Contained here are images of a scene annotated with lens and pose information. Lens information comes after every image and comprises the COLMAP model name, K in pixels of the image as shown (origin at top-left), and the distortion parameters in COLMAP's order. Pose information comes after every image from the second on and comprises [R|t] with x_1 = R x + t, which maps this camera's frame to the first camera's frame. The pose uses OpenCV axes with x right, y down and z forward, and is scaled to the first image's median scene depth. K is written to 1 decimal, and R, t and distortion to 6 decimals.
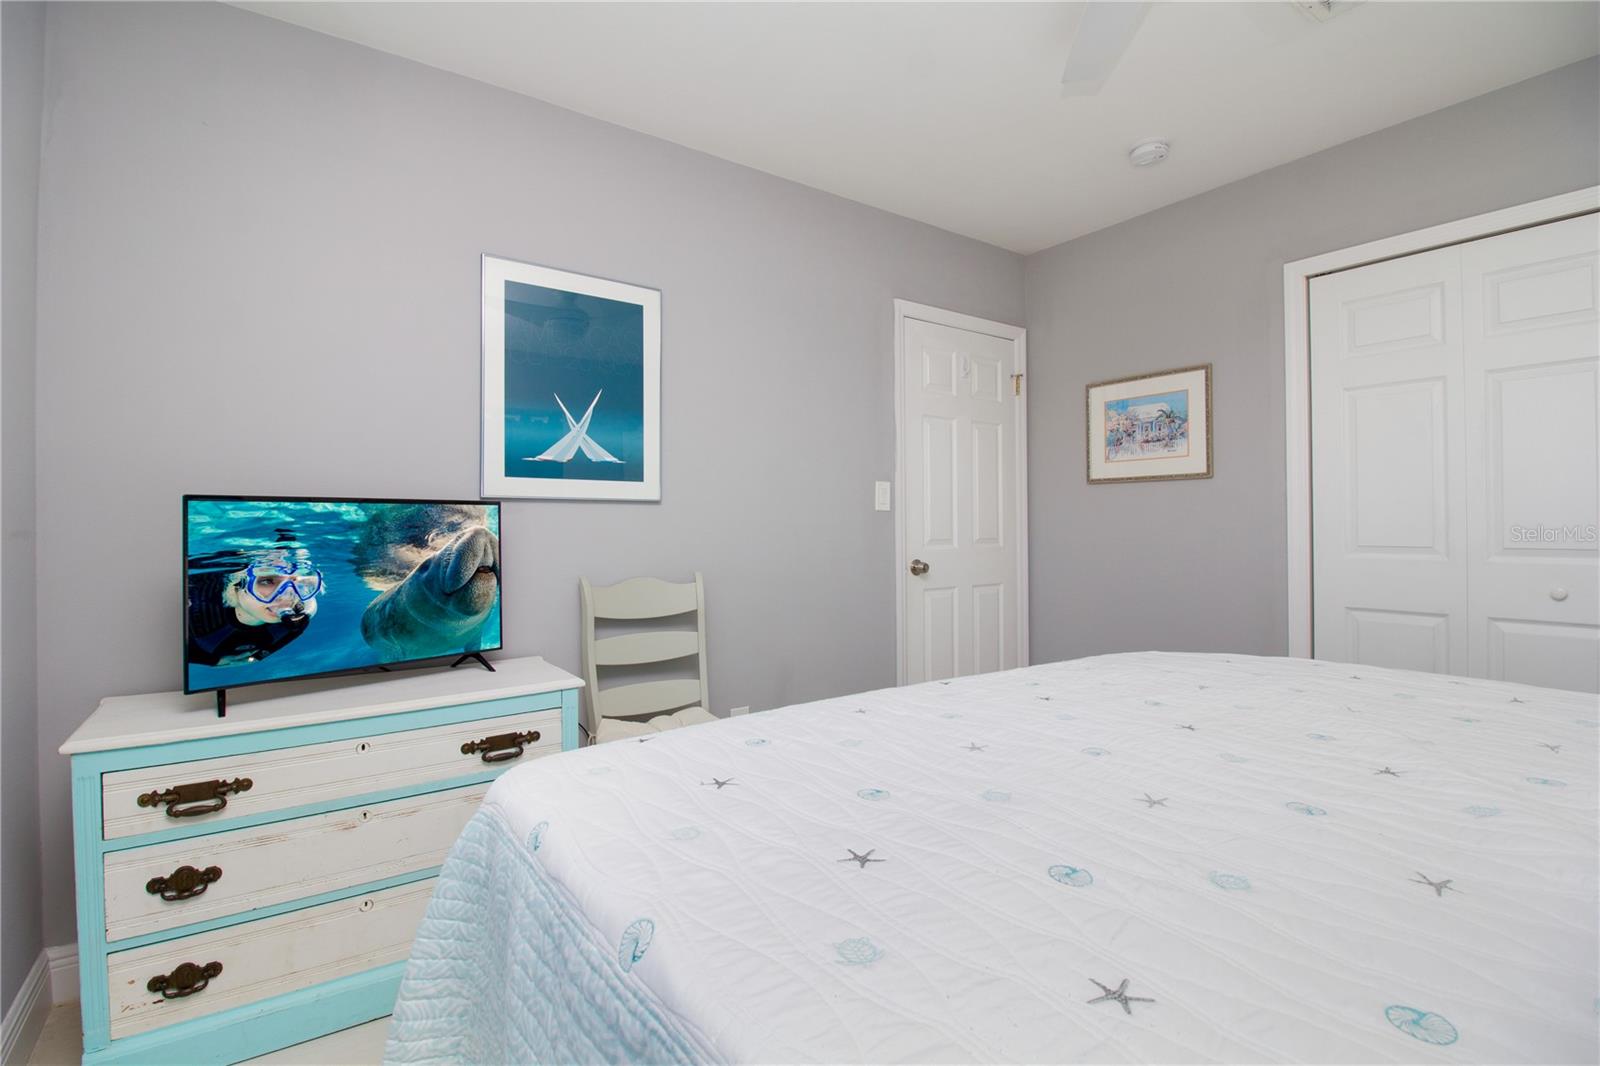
lens RADIAL K [[747.4, 0, 800.1], [0, 747.4, 521.8], [0, 0, 1]] dist [0.000452, -0.000120]
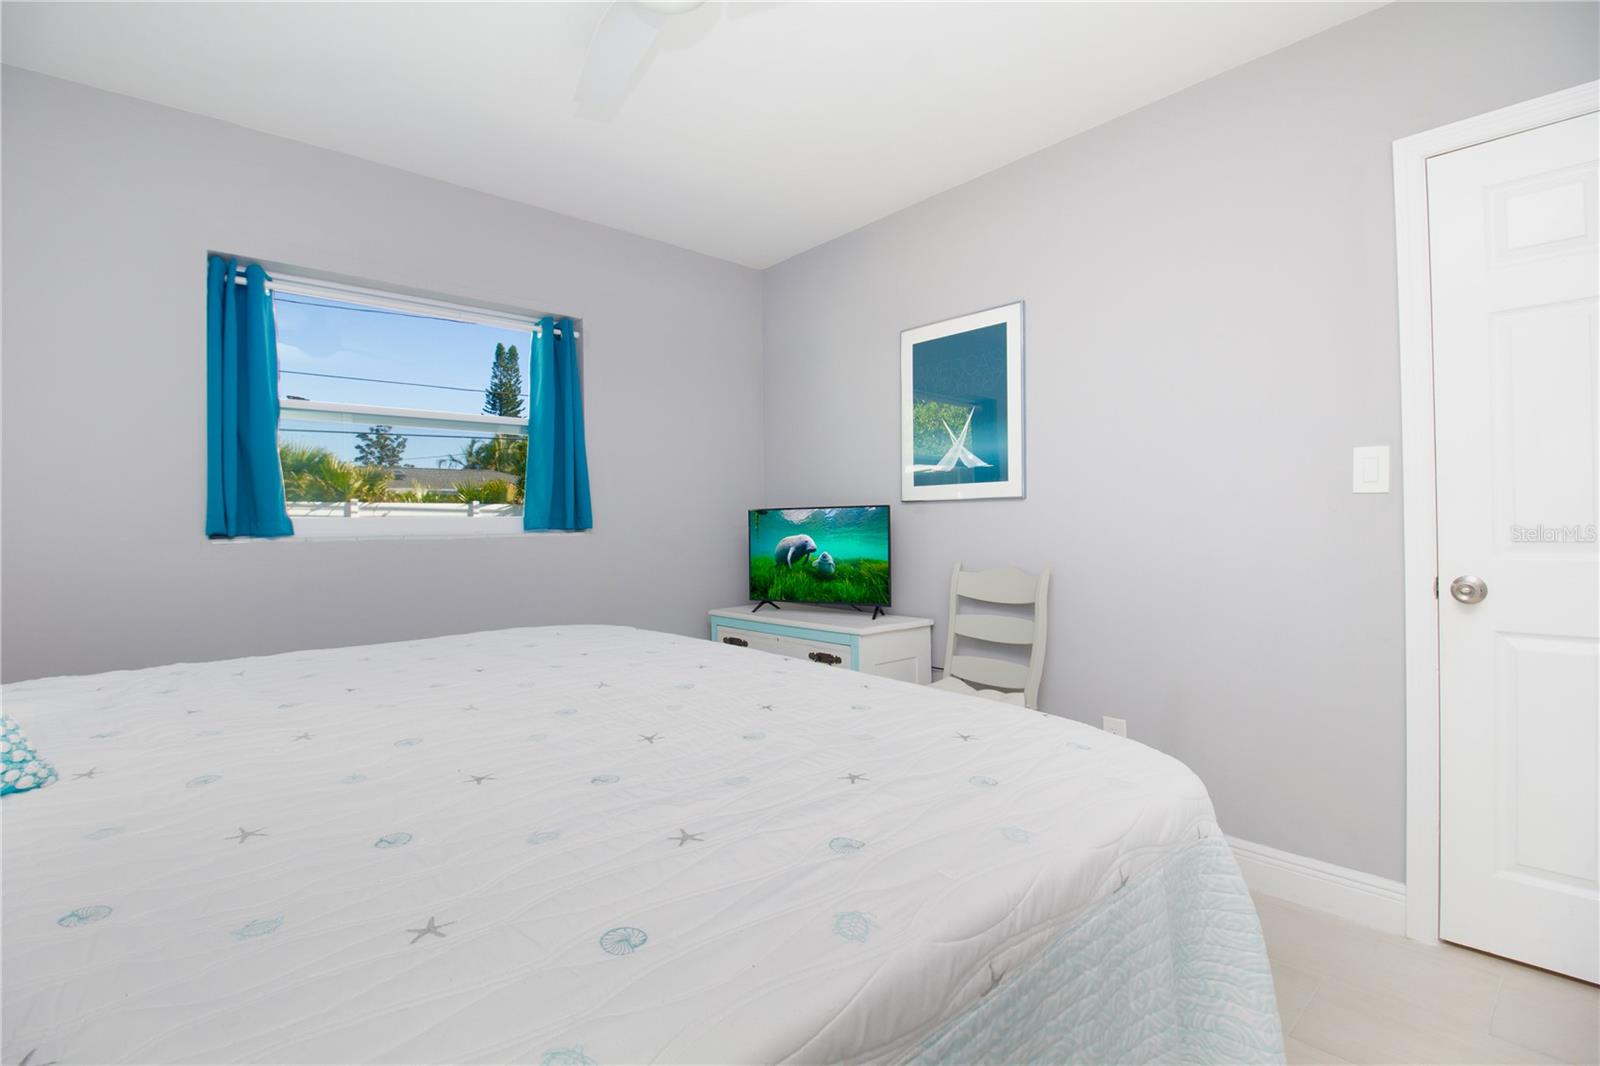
lens RADIAL K [[747.4, 0, 796.4], [0, 747.4, 533.3], [0, 0, 1]] dist [0.000452, -0.000120]
pose [[0.109251, 0.013875, -0.993917, 0.898858], [0.016028, 0.999748, 0.015718, 0.001838], [0.993885, -0.017648, 0.109001, 0.588604]]
